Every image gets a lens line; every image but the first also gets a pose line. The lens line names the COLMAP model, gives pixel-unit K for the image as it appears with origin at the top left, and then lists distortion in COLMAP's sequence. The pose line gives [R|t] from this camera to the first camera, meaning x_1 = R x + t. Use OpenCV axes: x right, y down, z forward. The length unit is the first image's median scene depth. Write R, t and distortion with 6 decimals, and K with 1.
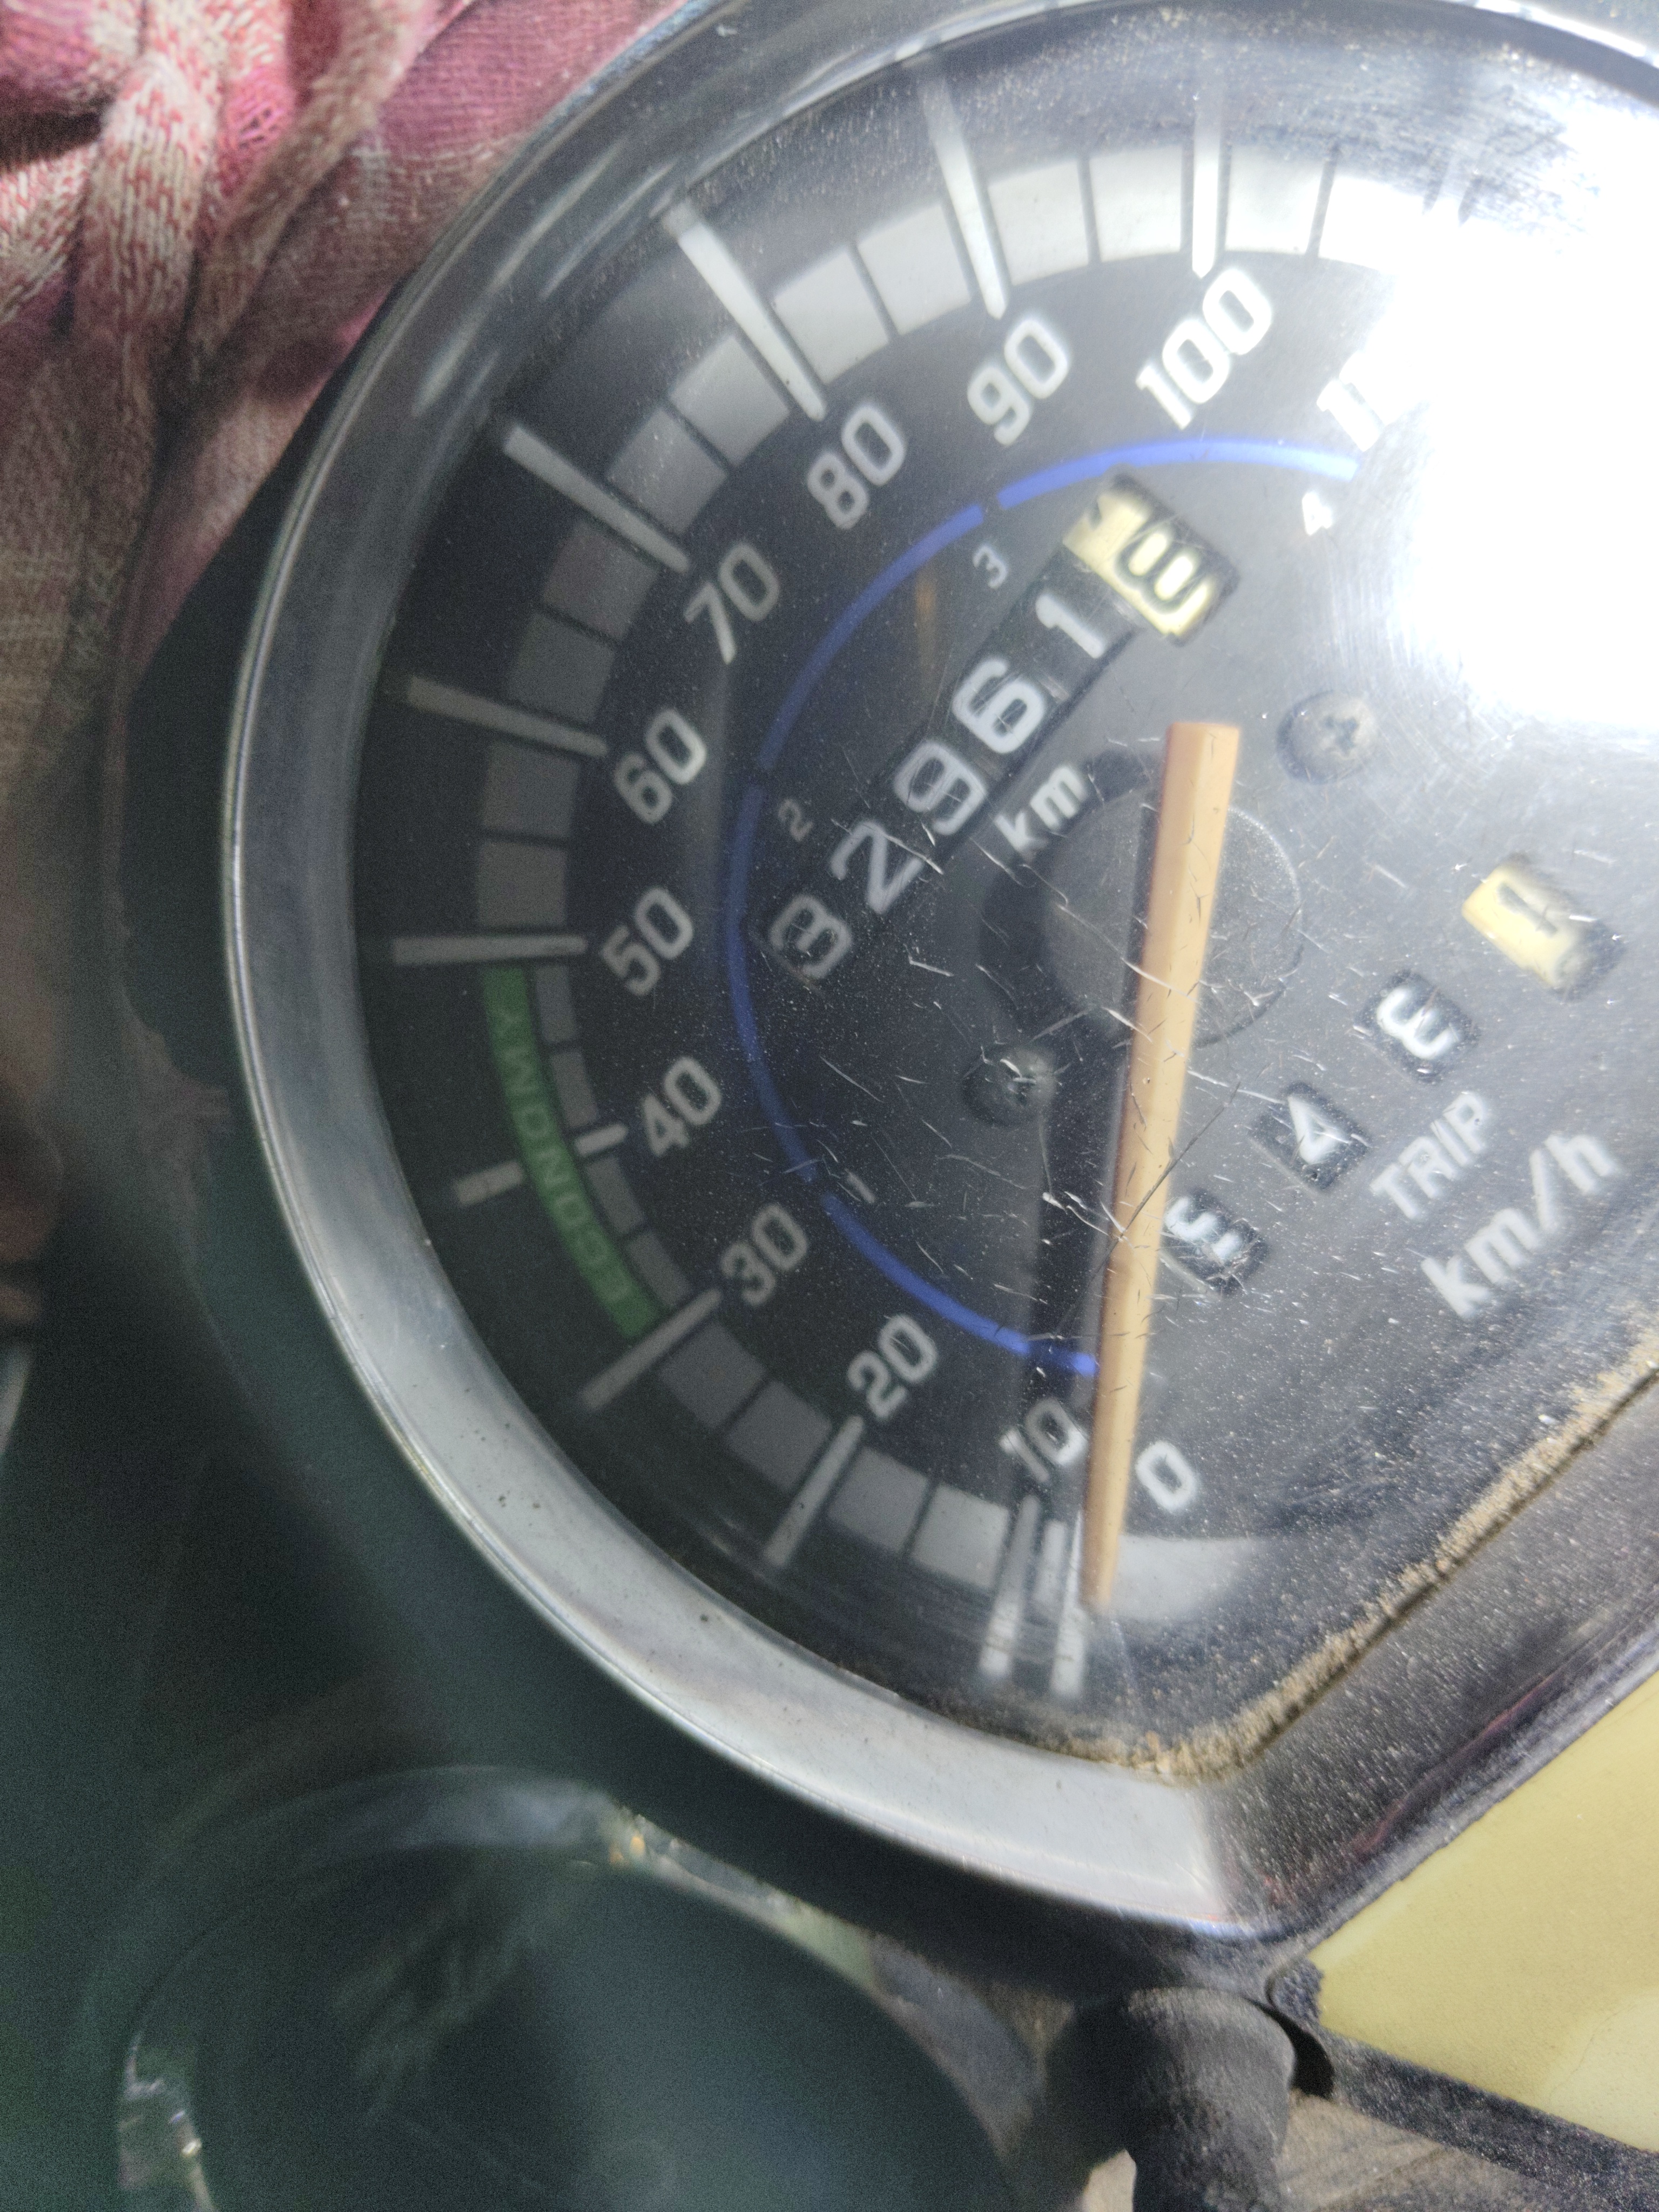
lens RADIAL K [[1666.8, 0, 829.5], [0, 1666.8, 1106.0], [0, 0, 1]] dist [0.055184, -0.255846]
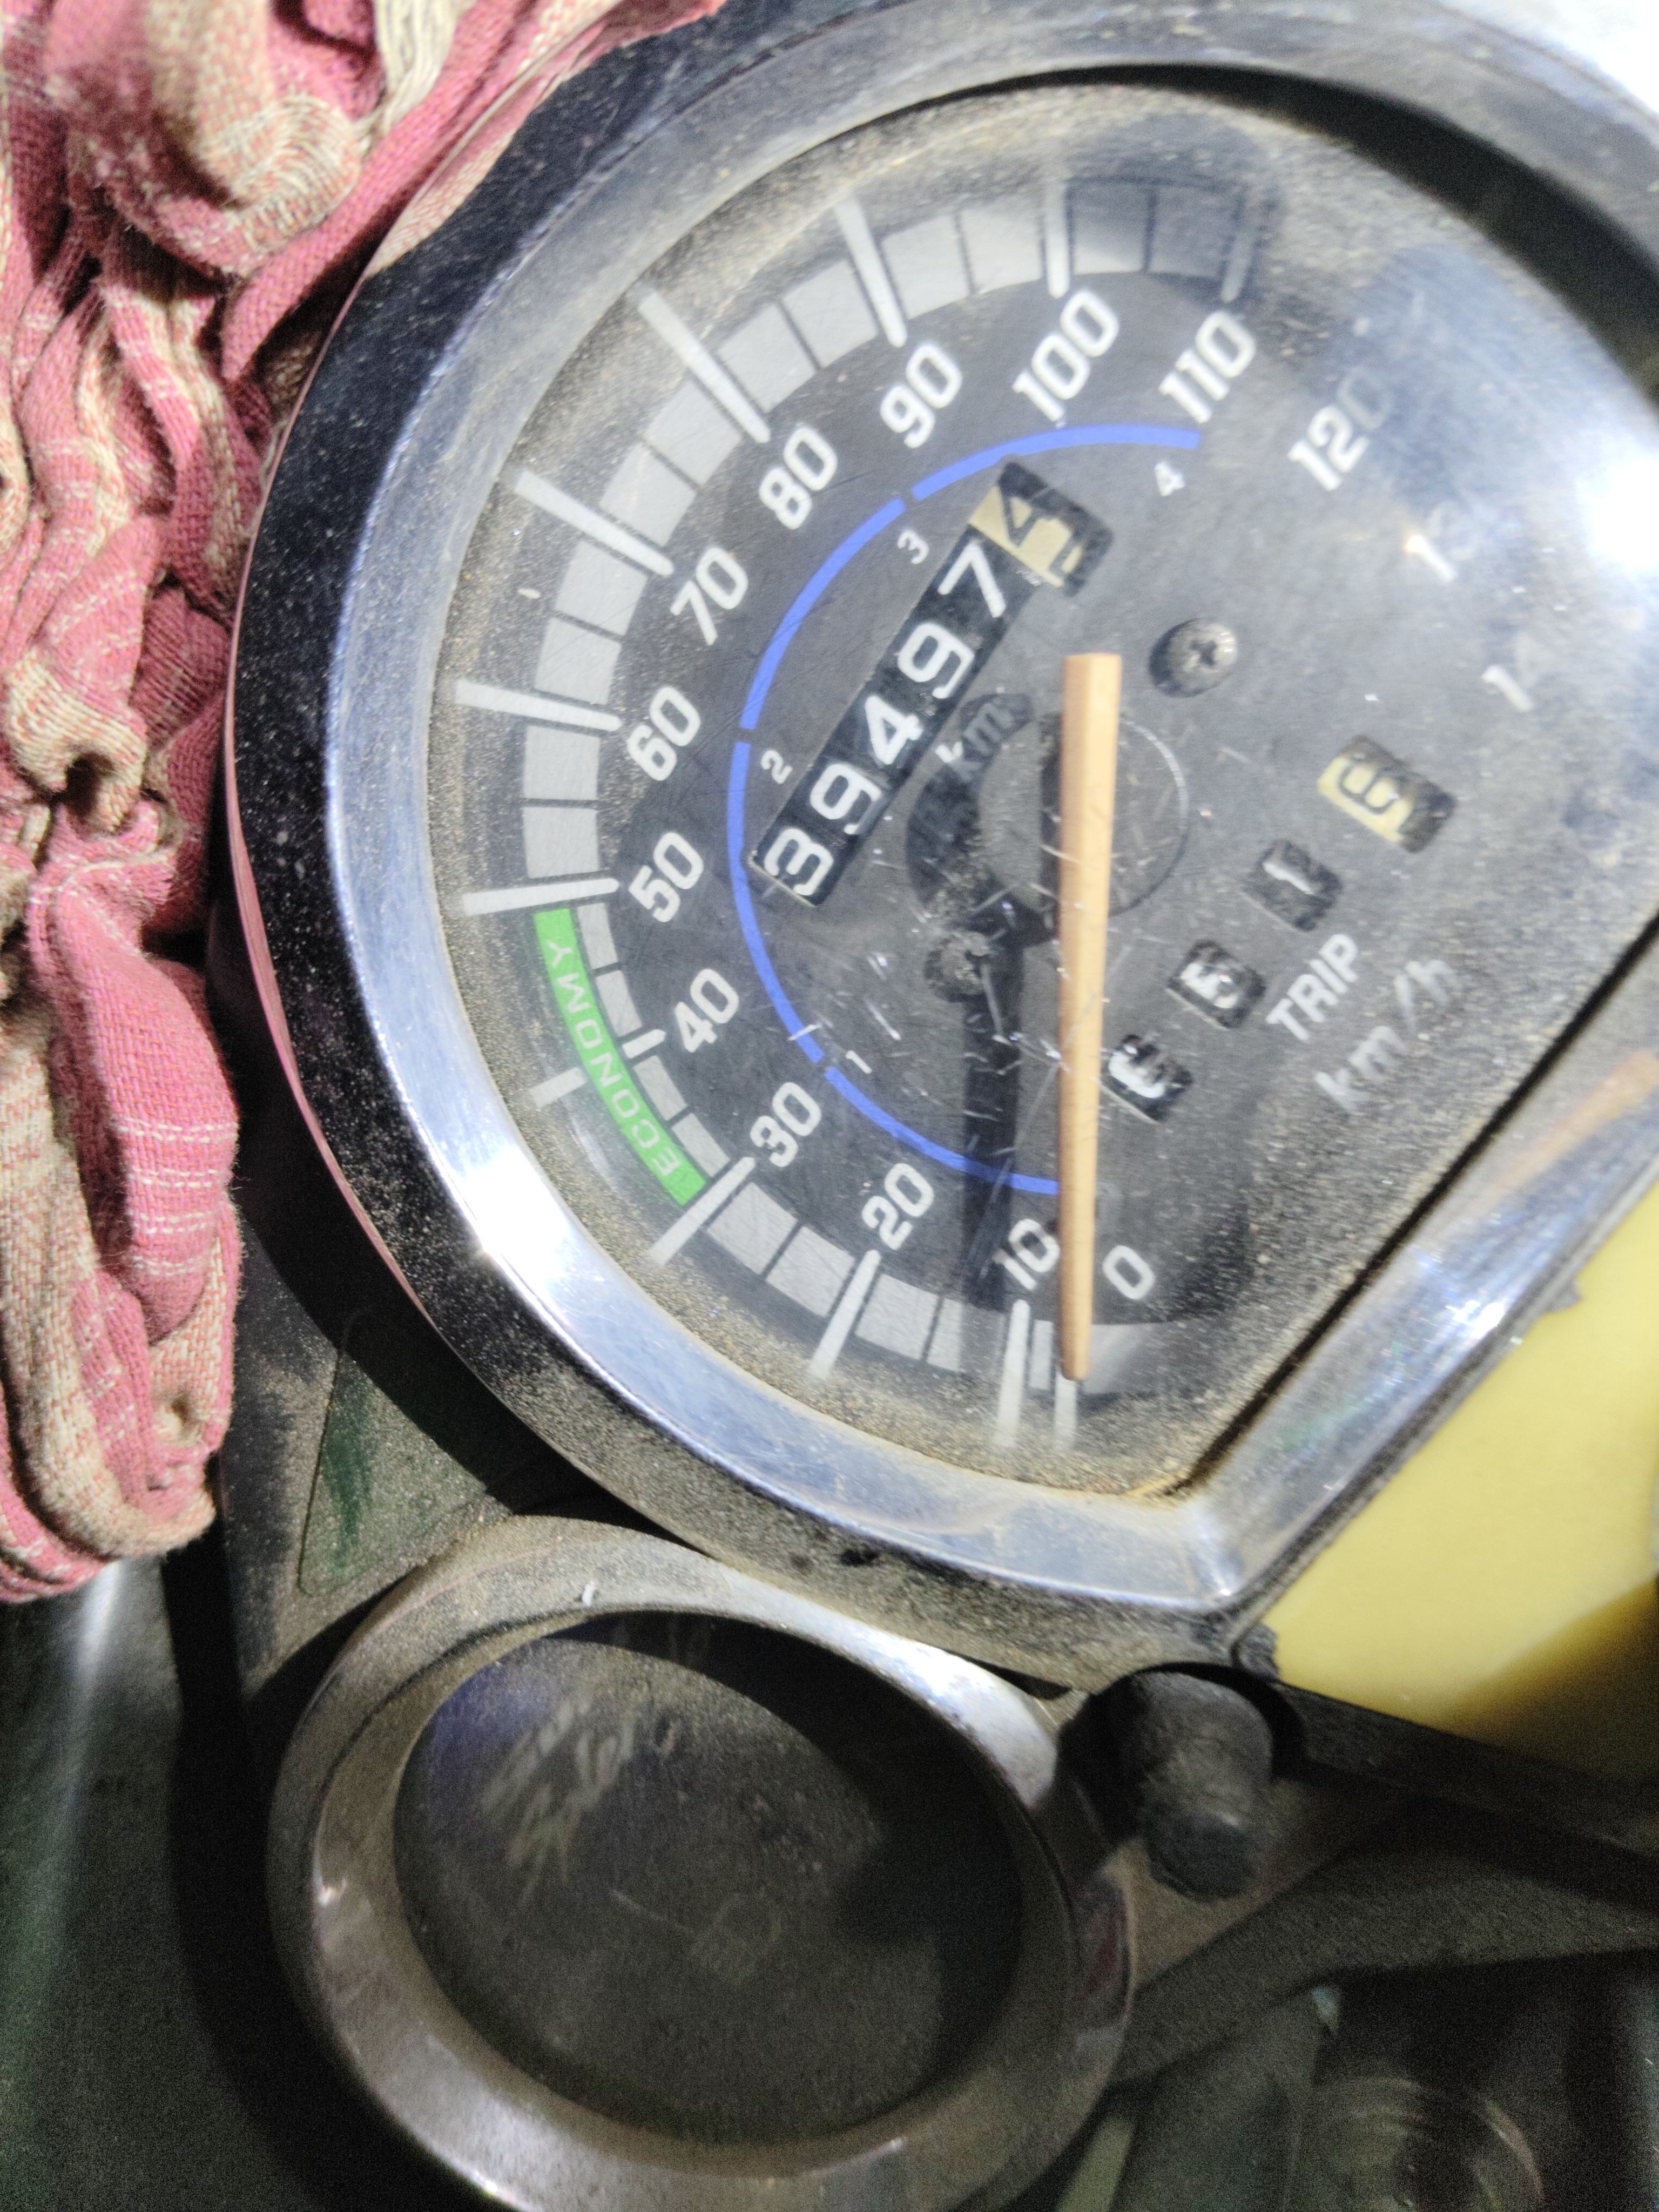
lens RADIAL K [[1666.8, 0, 829.5], [0, 1666.8, 1106.0], [0, 0, 1]] dist [0.055184, -0.255846]
pose [[0.995613, -0.090897, -0.022191, 0.022808], [0.091237, 0.995719, 0.014831, 0.063750], [0.020748, -0.016791, 0.999644, -0.238326]]
